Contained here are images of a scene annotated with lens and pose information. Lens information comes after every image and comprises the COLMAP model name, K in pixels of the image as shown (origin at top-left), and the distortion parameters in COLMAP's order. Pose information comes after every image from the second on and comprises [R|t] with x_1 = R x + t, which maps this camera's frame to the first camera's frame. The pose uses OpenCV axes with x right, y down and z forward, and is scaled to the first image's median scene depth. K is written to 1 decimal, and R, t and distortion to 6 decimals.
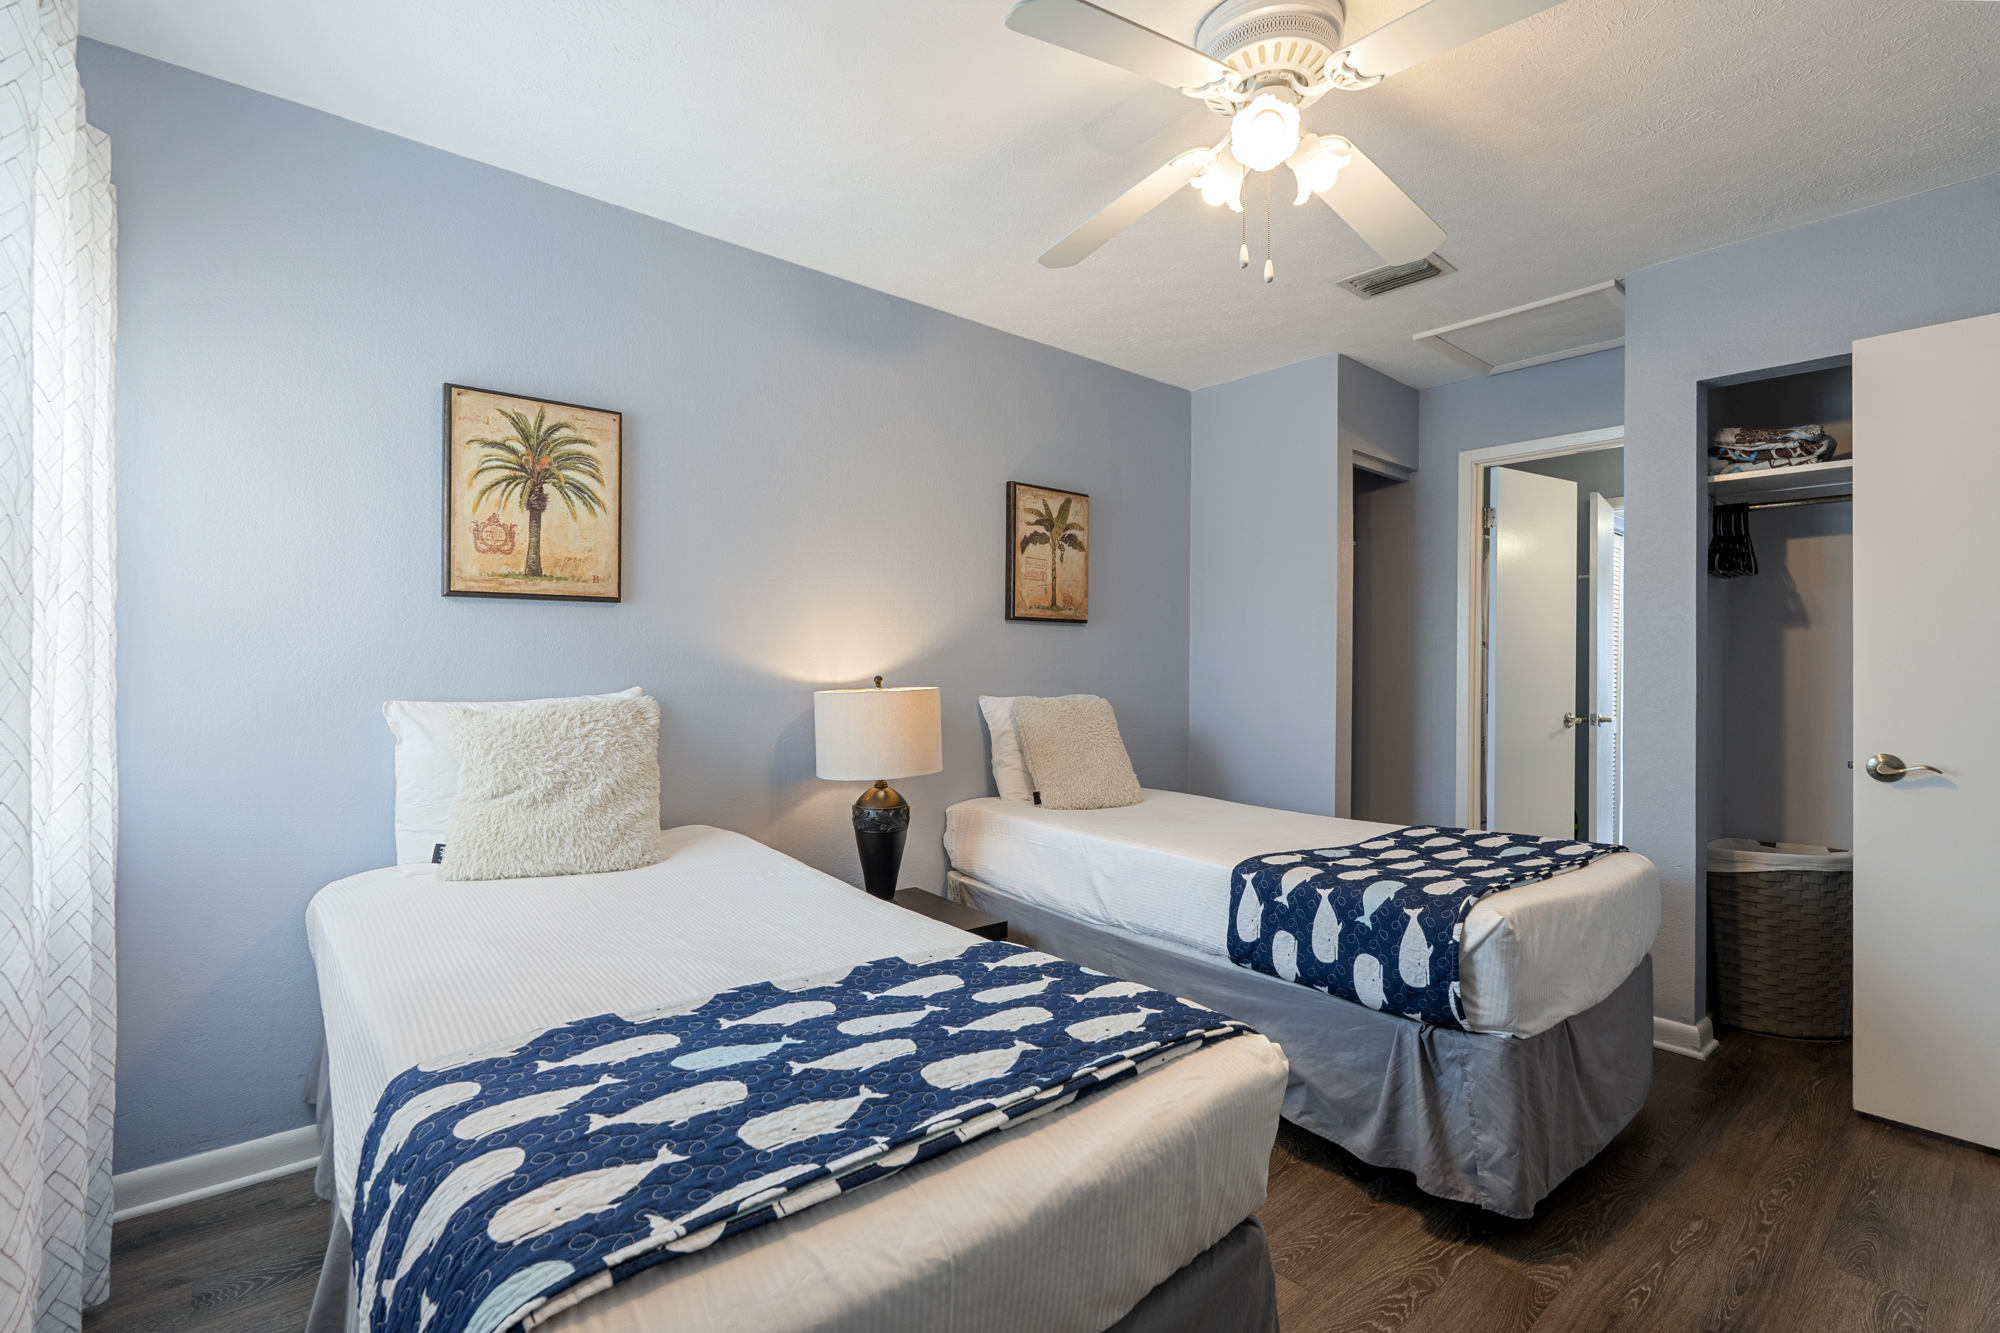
lens RADIAL K [[888.4, 0, 994.7], [0, 888.4, 653.9], [0, 0, 1]] dist [0.008023, -0.000243]
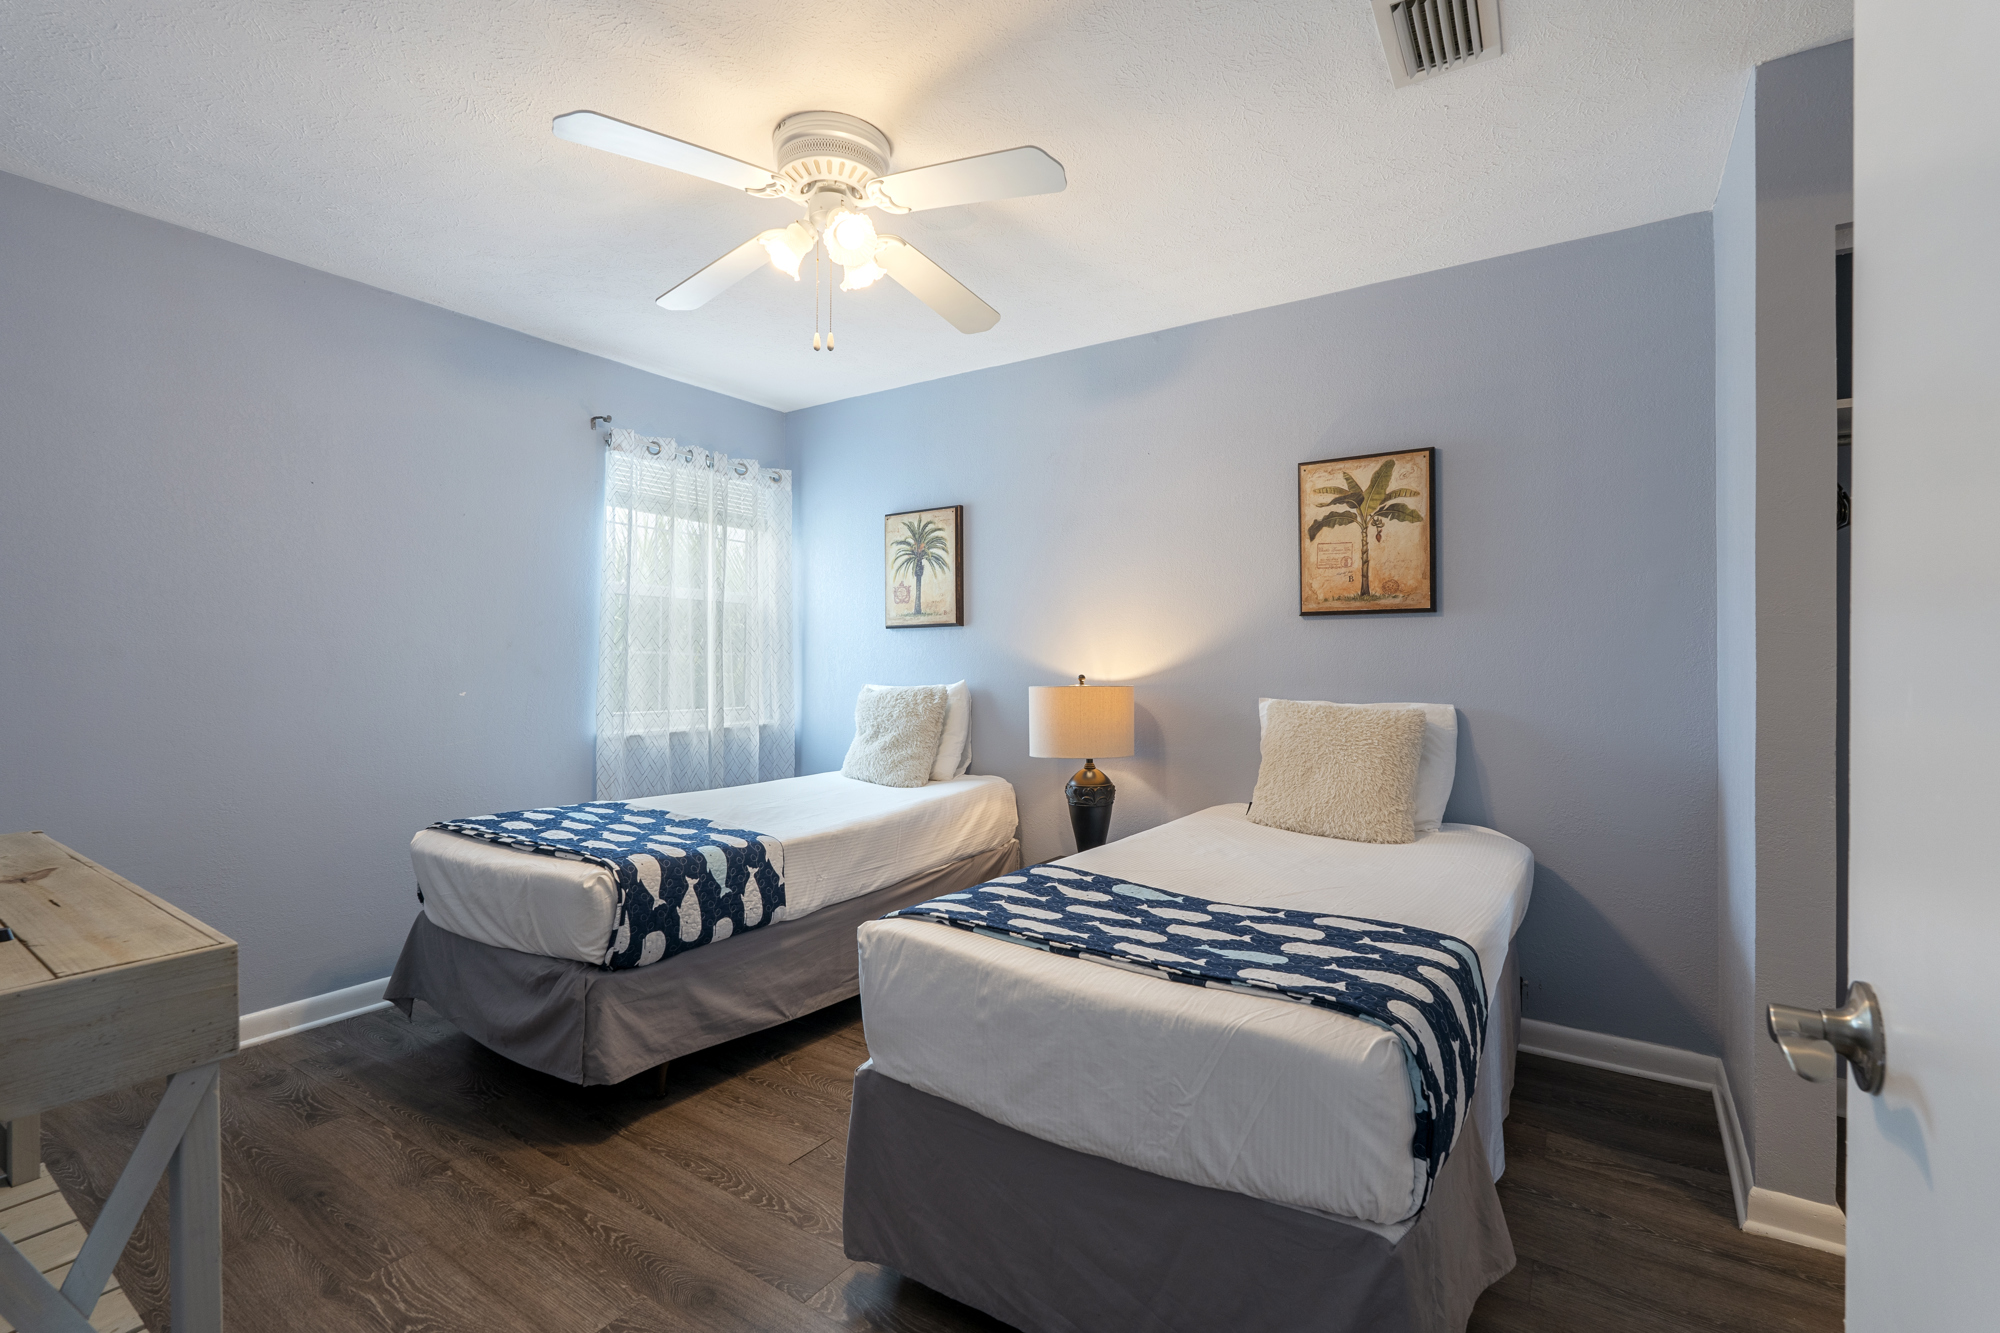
lens RADIAL K [[888.4, 0, 992.4], [0, 888.4, 651.7], [0, 0, 1]] dist [0.008023, -0.000243]
pose [[0.289178, -0.015726, -0.957146, 1.164694], [0.011186, 0.999852, -0.013048, 0.009462], [0.957210, -0.006933, 0.289311, 0.640329]]
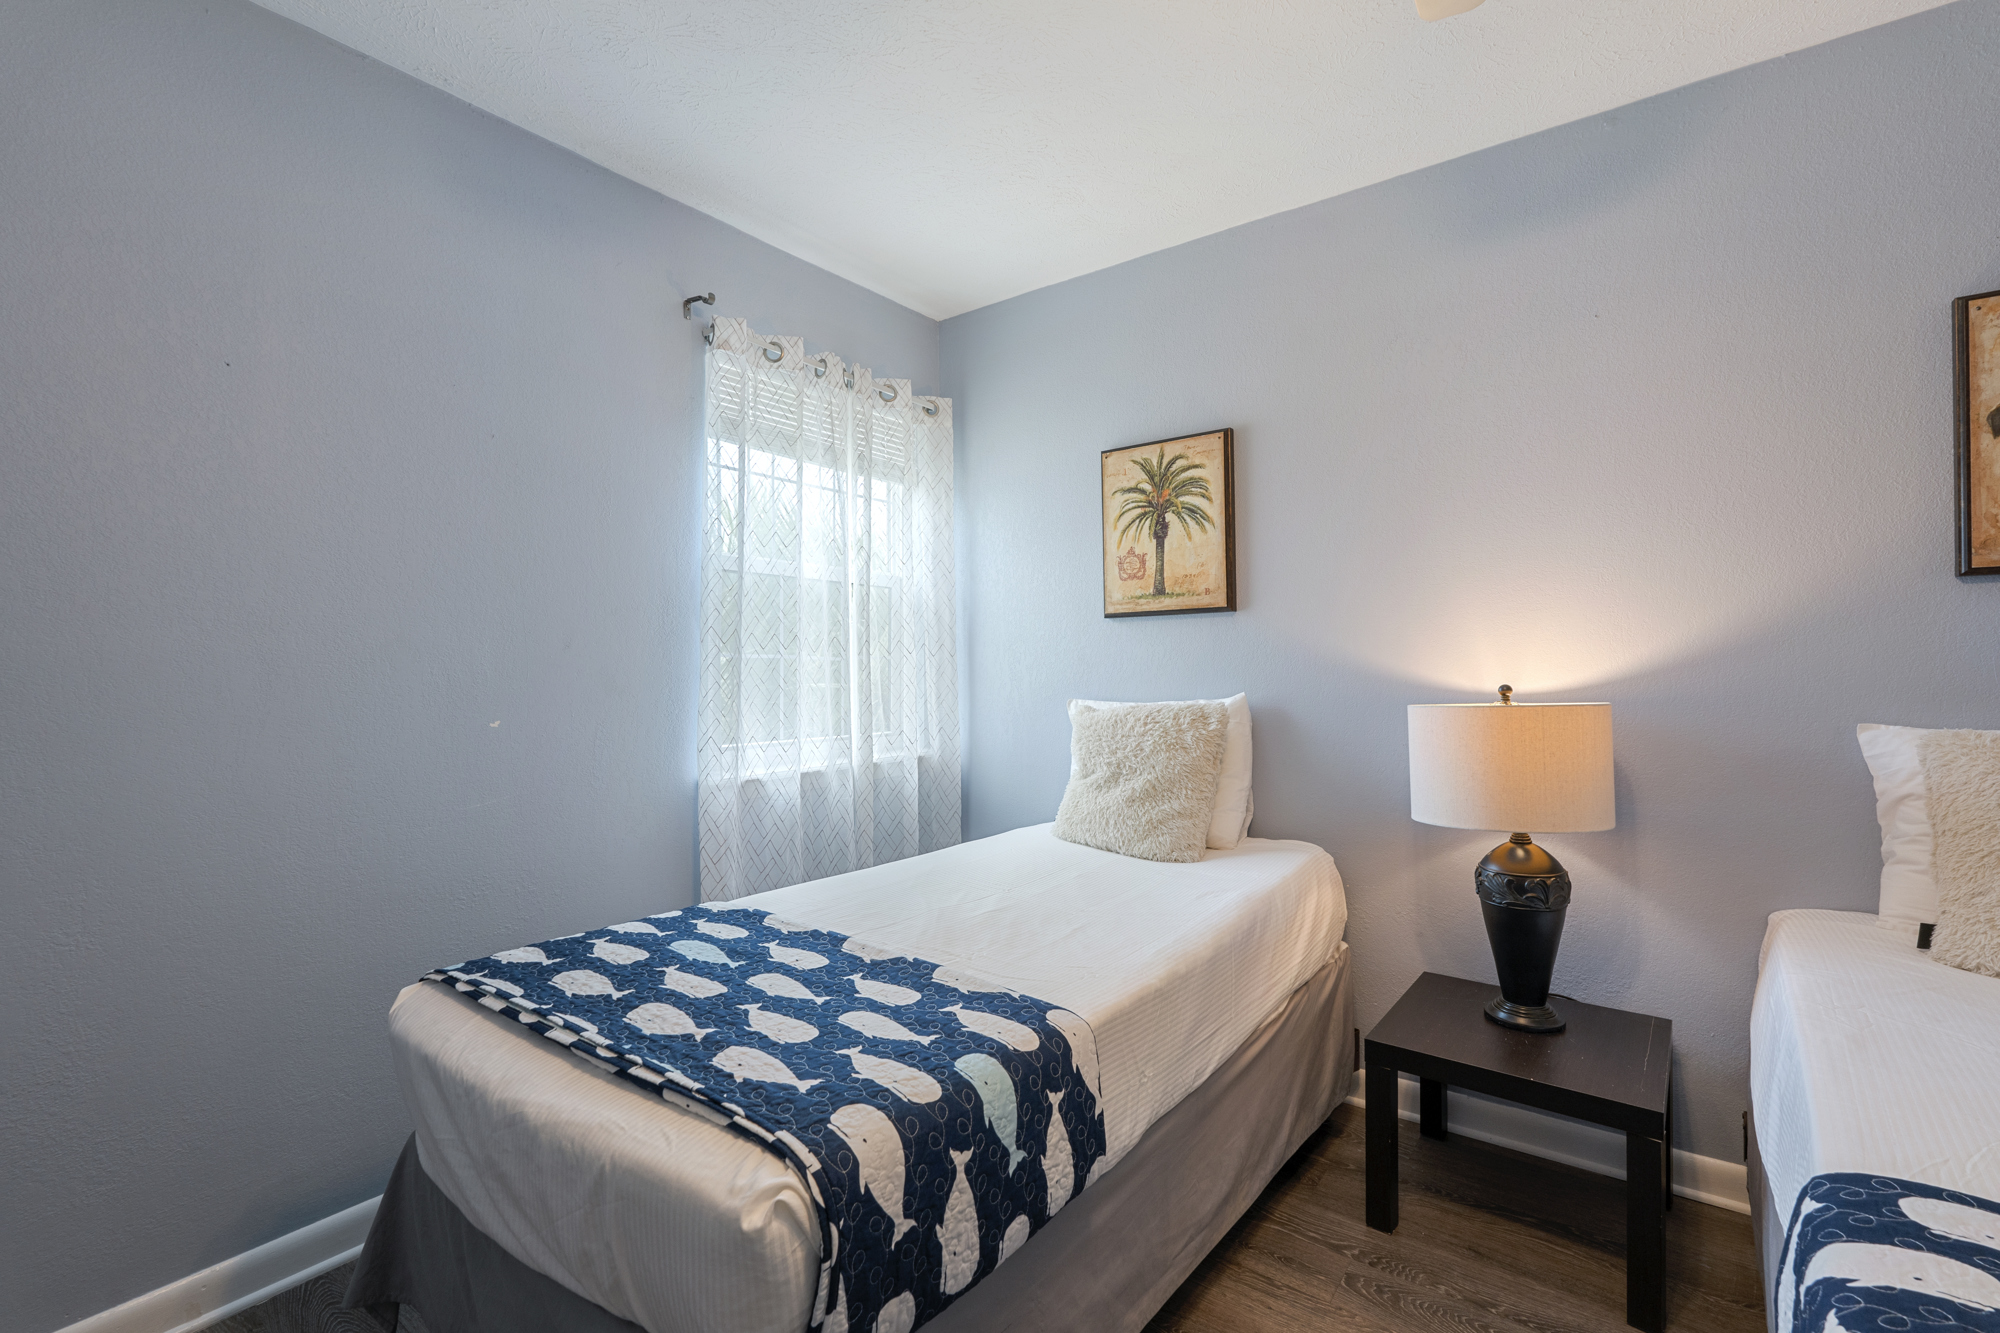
lens RADIAL K [[888.4, 0, 1002.3], [0, 888.4, 665.5], [0, 0, 1]] dist [0.008023, -0.000243]
pose [[0.240480, -0.008643, -0.970616, 0.552915], [0.020768, 0.999777, -0.003757, 0.004320], [0.970432, -0.019254, 0.240606, 0.521786]]
